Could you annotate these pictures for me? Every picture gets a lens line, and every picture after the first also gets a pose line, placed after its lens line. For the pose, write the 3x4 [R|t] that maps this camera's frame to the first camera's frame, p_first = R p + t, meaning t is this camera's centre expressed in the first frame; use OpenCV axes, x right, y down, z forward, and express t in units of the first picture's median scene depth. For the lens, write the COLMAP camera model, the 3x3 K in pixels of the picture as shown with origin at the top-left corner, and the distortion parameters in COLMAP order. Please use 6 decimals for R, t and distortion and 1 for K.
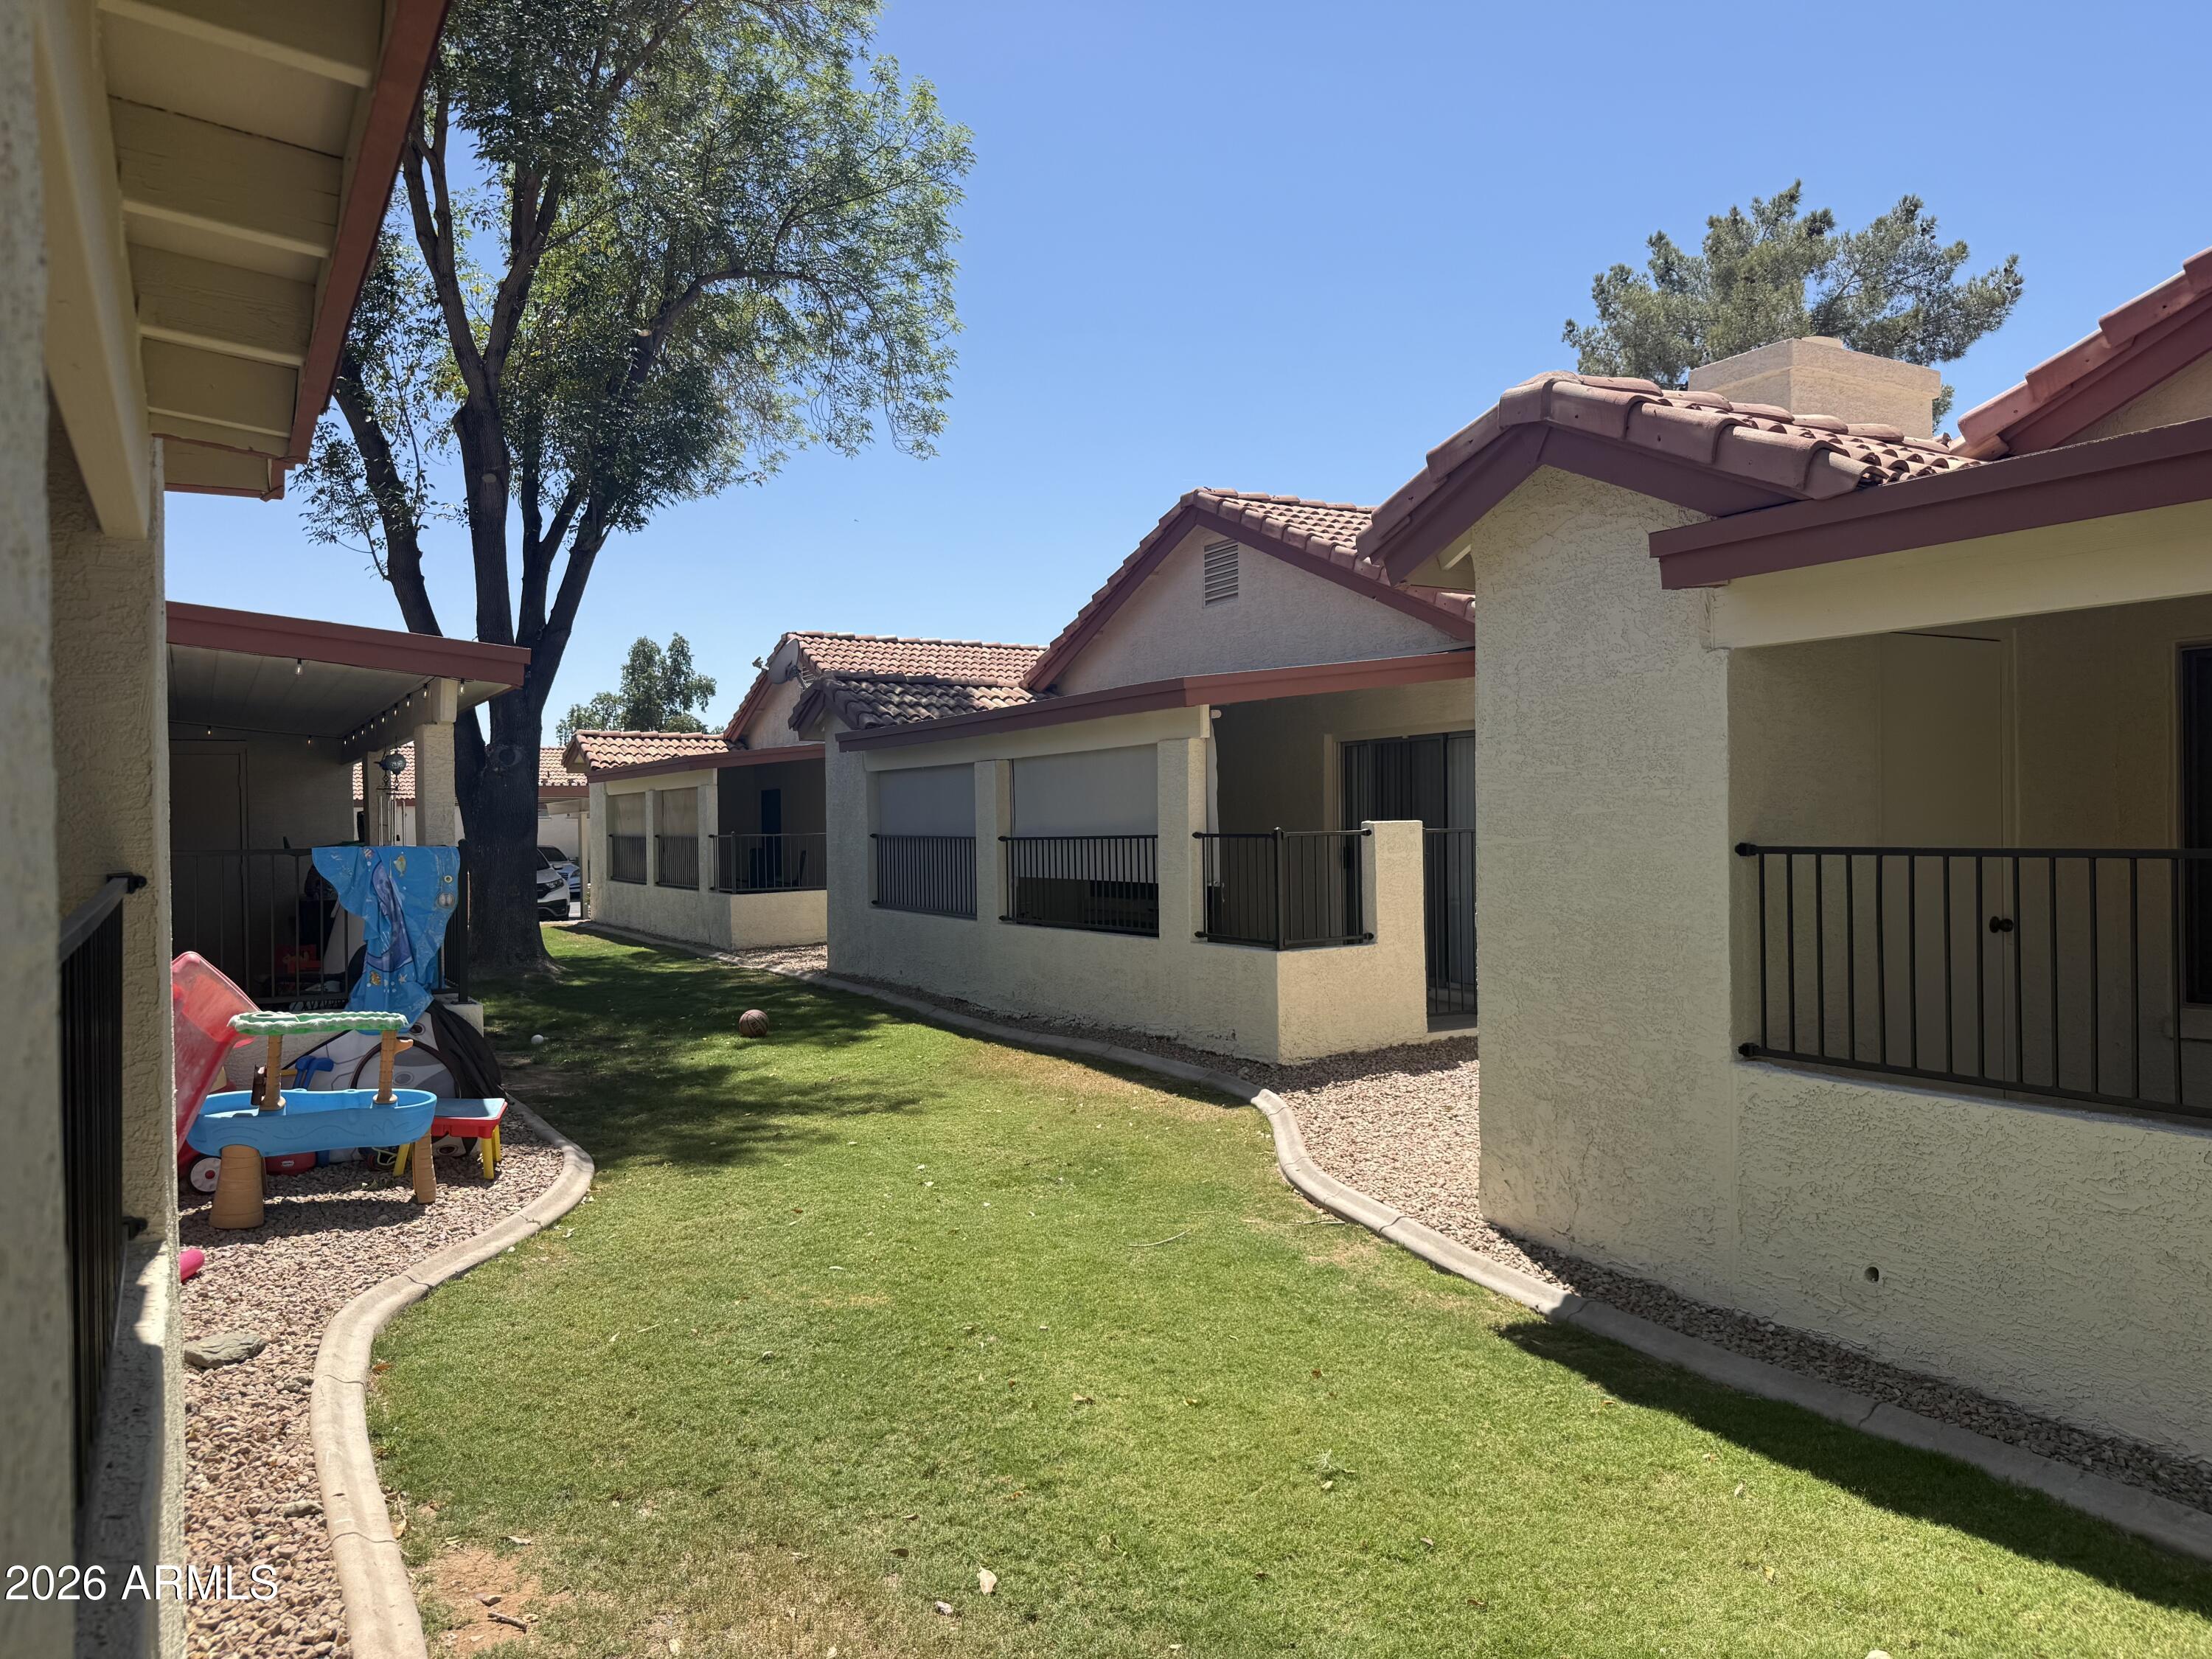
lens RADIAL K [[1541.2, 0, 1109.4], [0, 1541.2, 828.4], [0, 0, 1]] dist [0.087025, -0.153338]
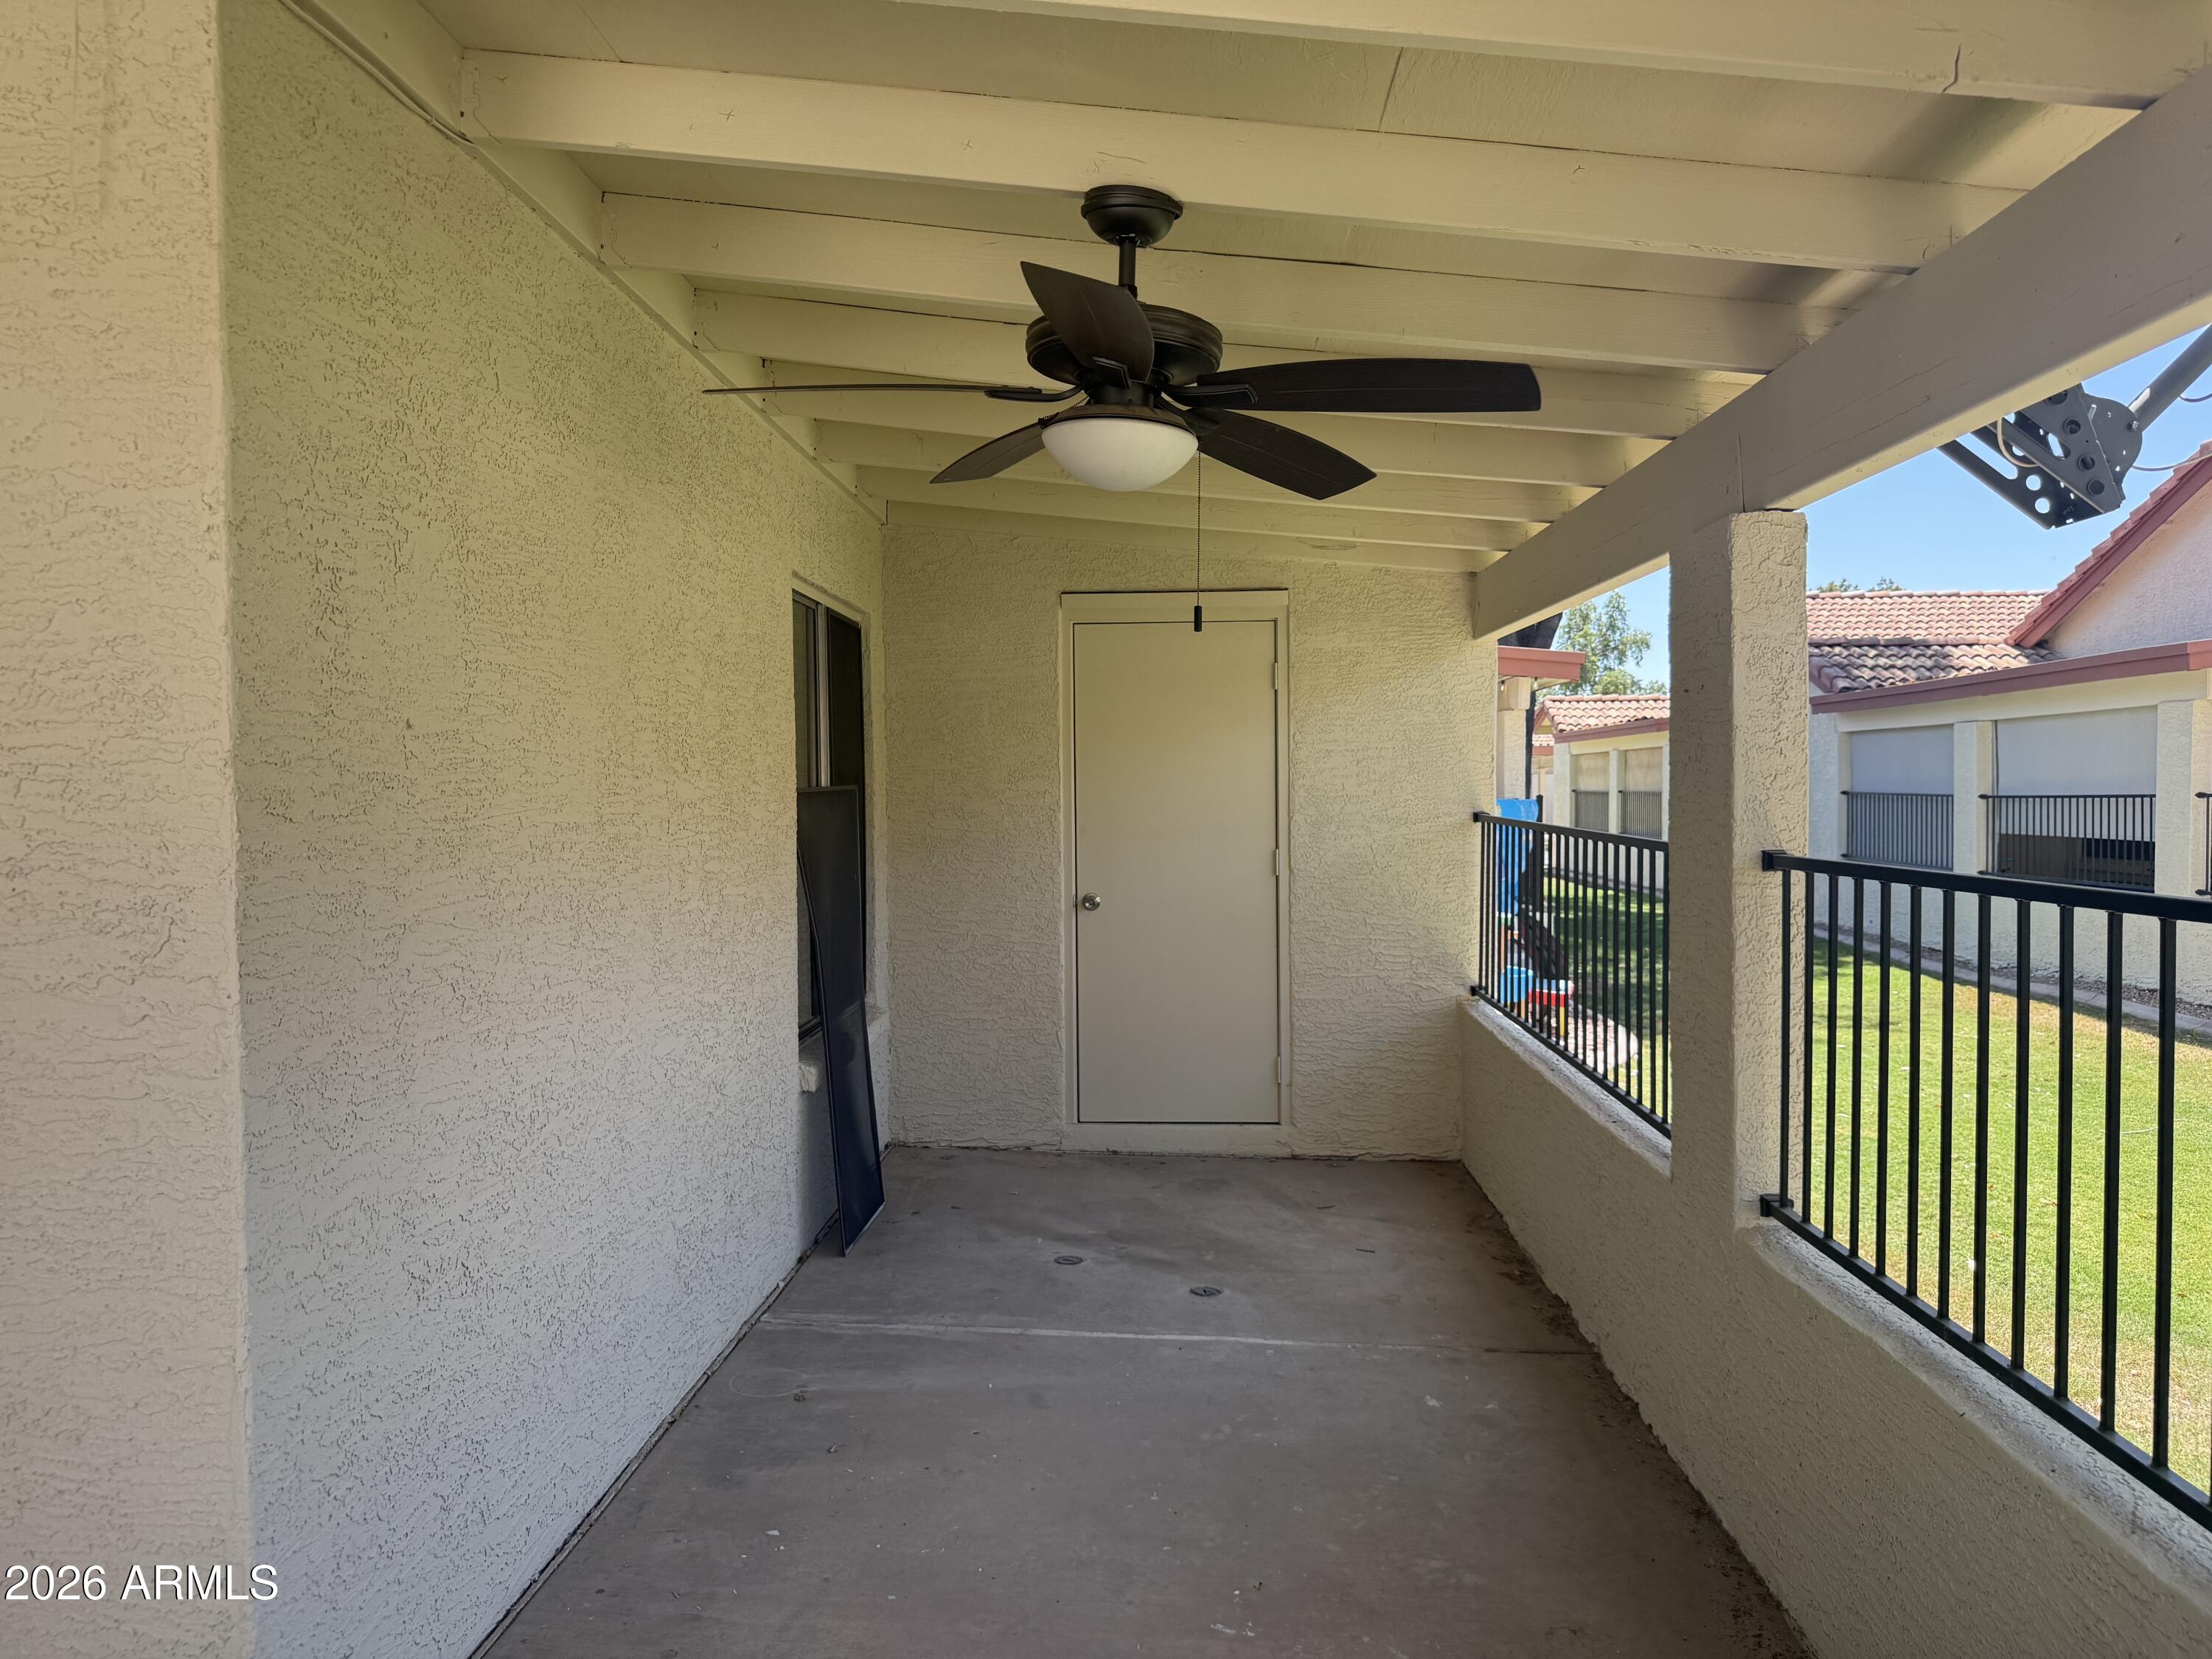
lens RADIAL K [[1541.2, 0, 1109.4], [0, 1541.2, 828.4], [0, 0, 1]] dist [0.087025, -0.153338]
pose [[0.838111, 0.019512, -0.545151, 0.008778], [-0.003284, 0.999522, 0.030726, -0.001912], [0.545490, -0.023962, 0.837775, -0.171528]]
